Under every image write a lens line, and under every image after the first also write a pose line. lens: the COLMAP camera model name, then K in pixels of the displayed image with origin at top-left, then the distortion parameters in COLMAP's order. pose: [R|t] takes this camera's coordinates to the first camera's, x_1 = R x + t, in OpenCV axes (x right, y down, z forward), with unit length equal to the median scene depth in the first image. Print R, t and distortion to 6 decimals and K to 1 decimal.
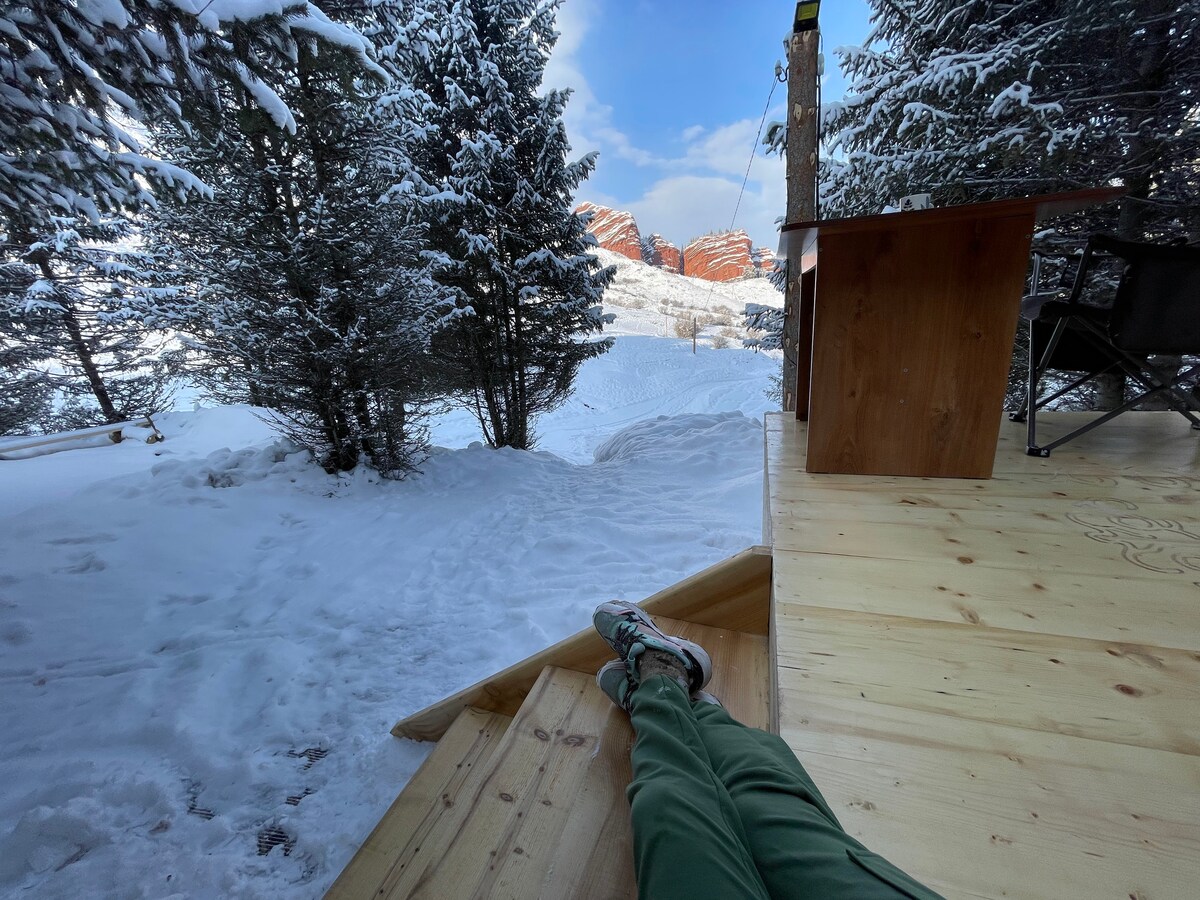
lens RADIAL K [[487.4, 0, 600.0], [0, 487.4, 450.0], [0, 0, 1]] dist [-0.003549, 0.000193]
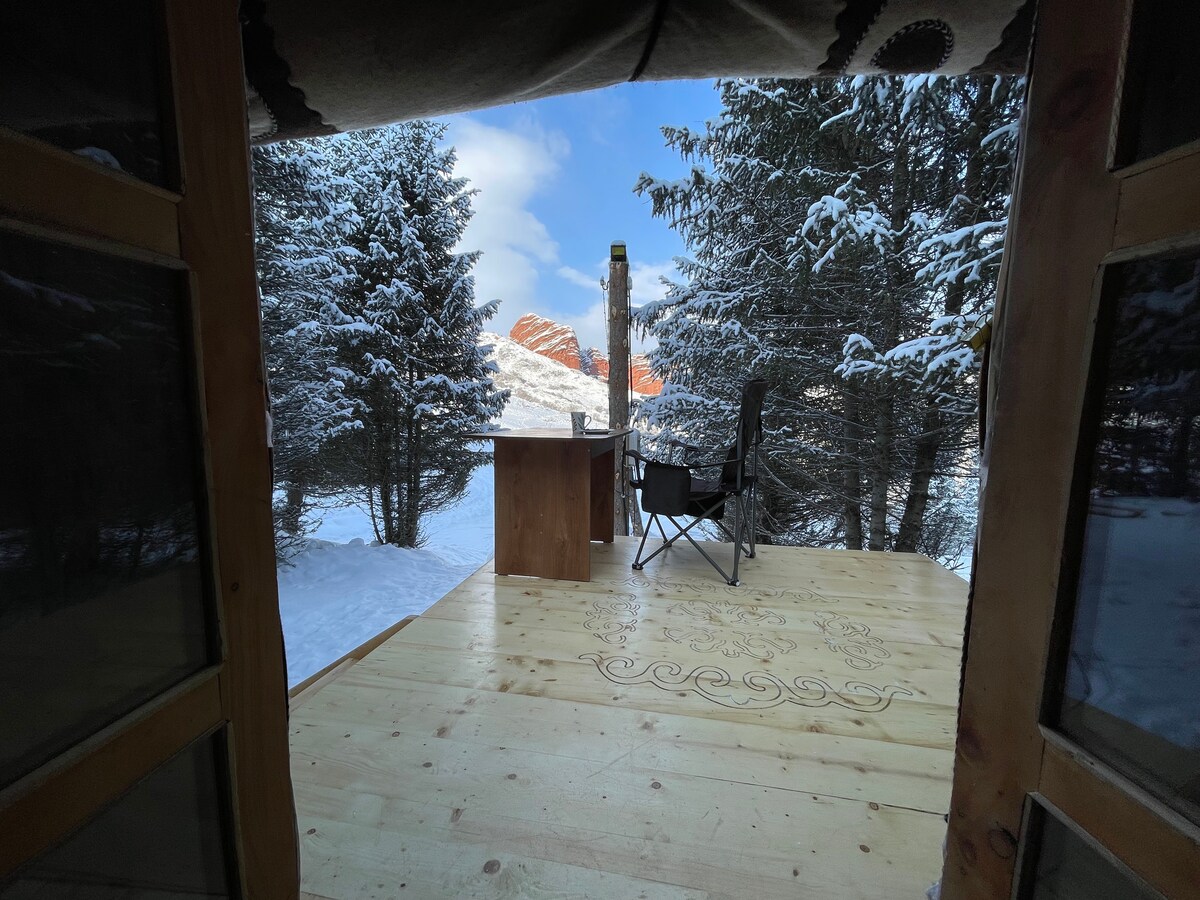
lens RADIAL K [[488.5, 0, 600.0], [0, 488.5, 450.0], [0, 0, 1]] dist [-0.007131, -0.000050]
pose [[0.988667, 0.071815, 0.131834, 0.127693], [-0.043364, 0.977338, -0.207194, -0.008642], [-0.143726, 0.199129, 0.969376, -0.164937]]
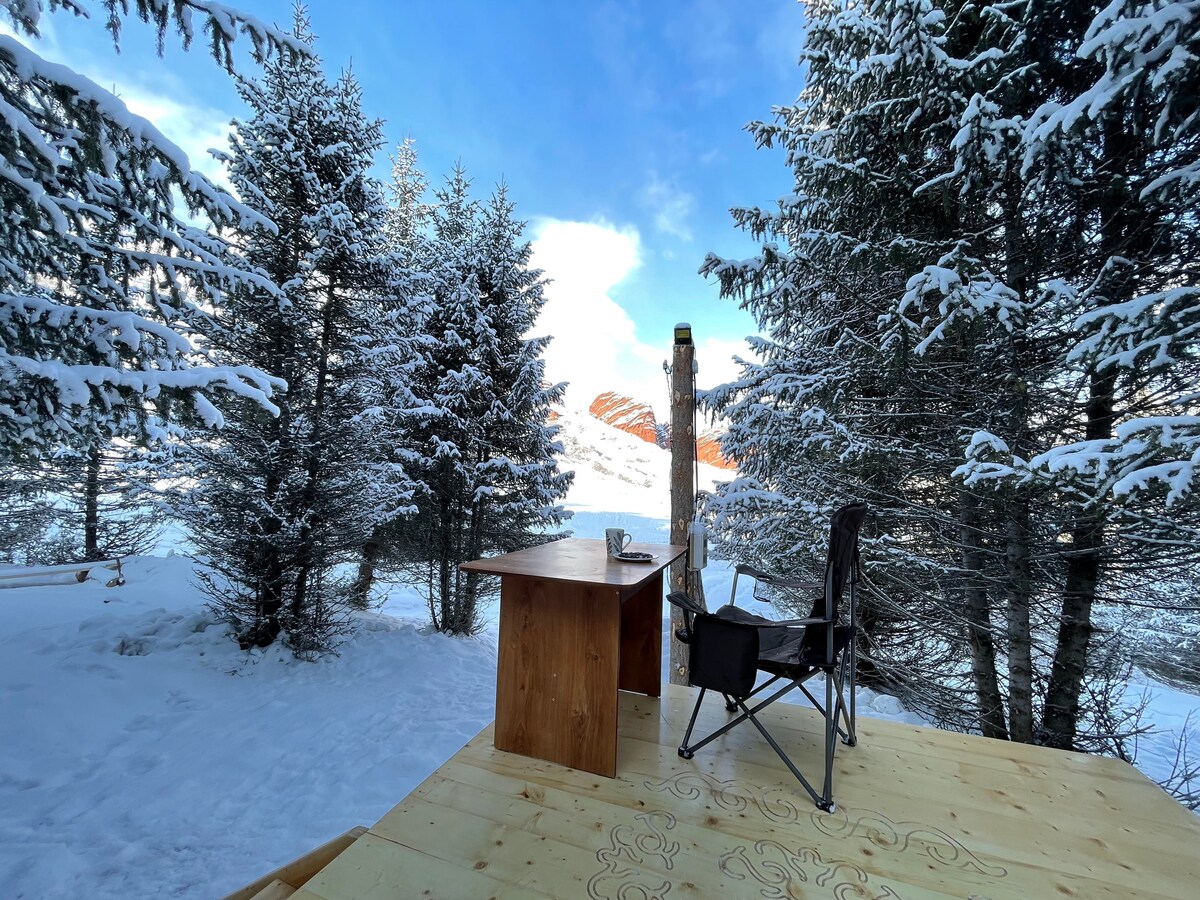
lens RADIAL K [[487.4, 0, 600.0], [0, 487.4, 450.0], [0, 0, 1]] dist [-0.003549, 0.000193]
pose [[0.994205, 0.101455, -0.035532, 0.159299], [-0.107492, 0.935100, -0.337689, -0.065354], [-0.001034, 0.339552, 0.940587, -0.096633]]
